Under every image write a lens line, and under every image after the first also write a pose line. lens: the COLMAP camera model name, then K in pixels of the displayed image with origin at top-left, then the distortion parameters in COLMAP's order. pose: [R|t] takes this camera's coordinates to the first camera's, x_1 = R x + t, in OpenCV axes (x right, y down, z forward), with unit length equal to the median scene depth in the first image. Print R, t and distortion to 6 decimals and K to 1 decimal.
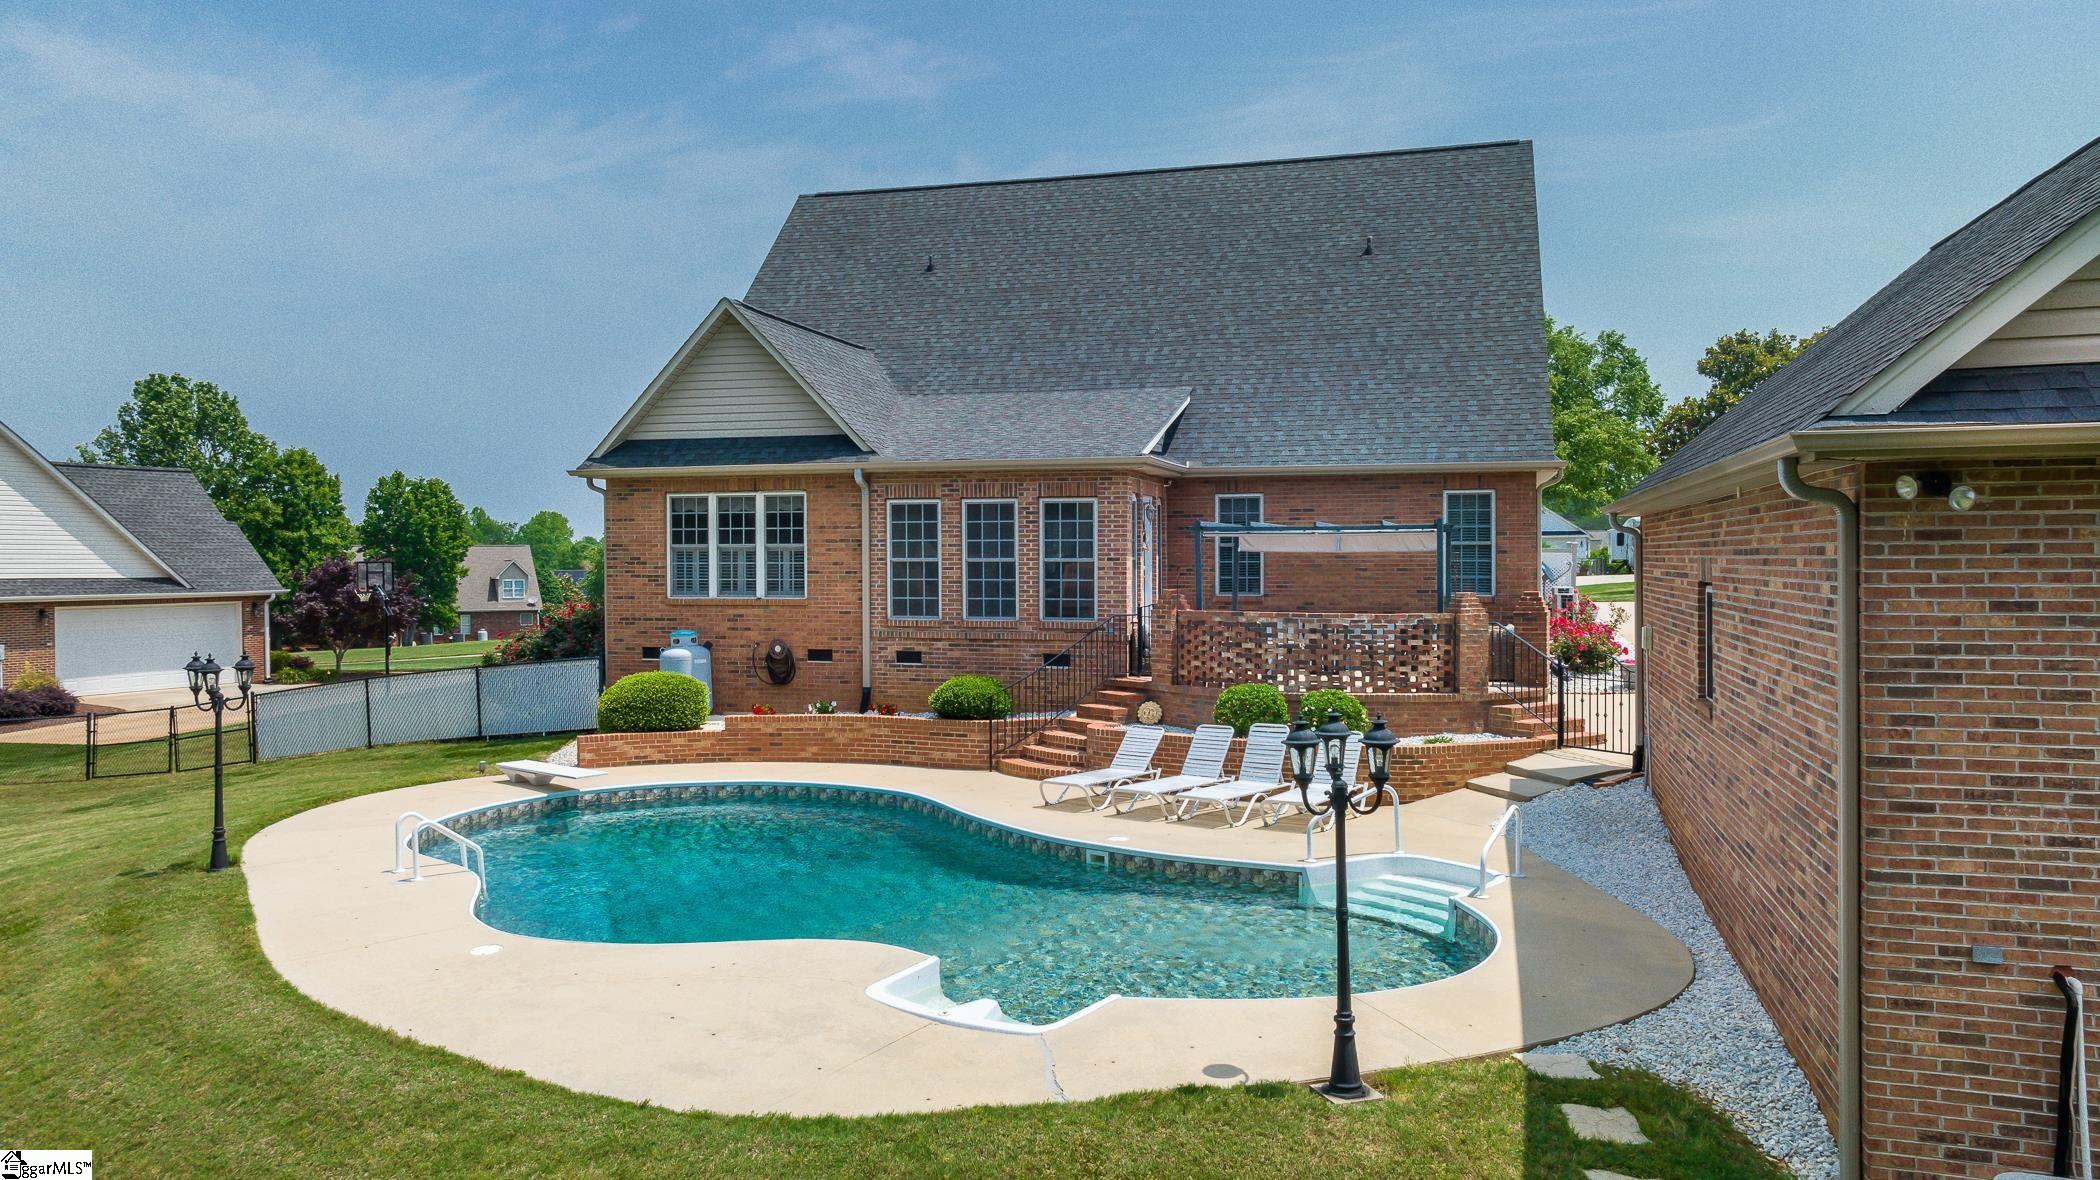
lens RADIAL K [[1462.3, 0, 1050.0], [0, 1462.3, 590.0], [0, 0, 1]] dist [0.001960, 0.003664]
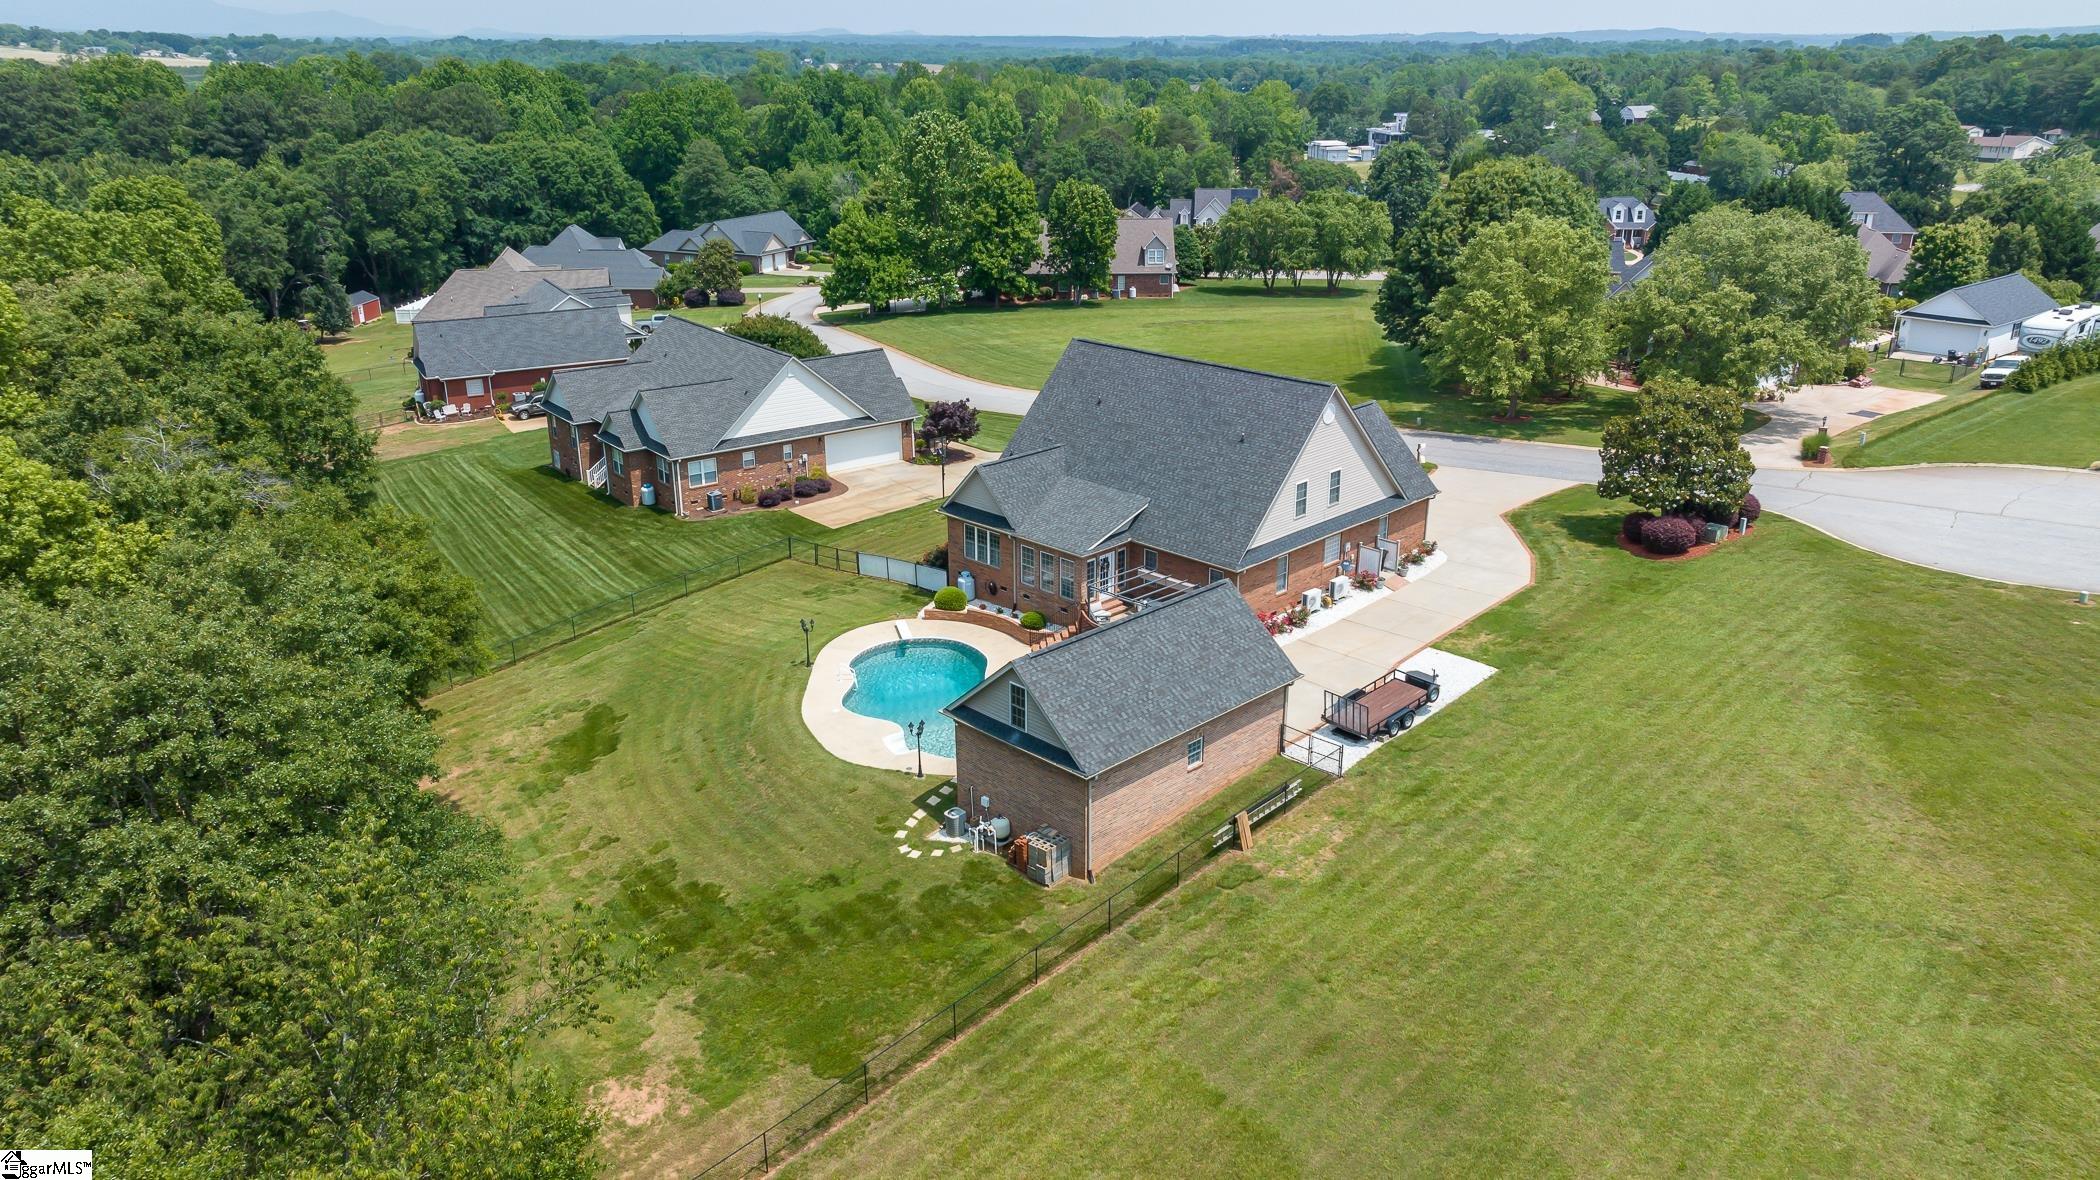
lens RADIAL K [[1462.3, 0, 1050.0], [0, 1462.3, 590.0], [0, 0, 1]] dist [0.001960, 0.003664]
pose [[0.870028, 0.174207, -0.461199, 0.256757], [-0.011184, 0.942222, 0.334803, -0.188169], [0.492876, -0.286130, 0.821707, -0.274818]]
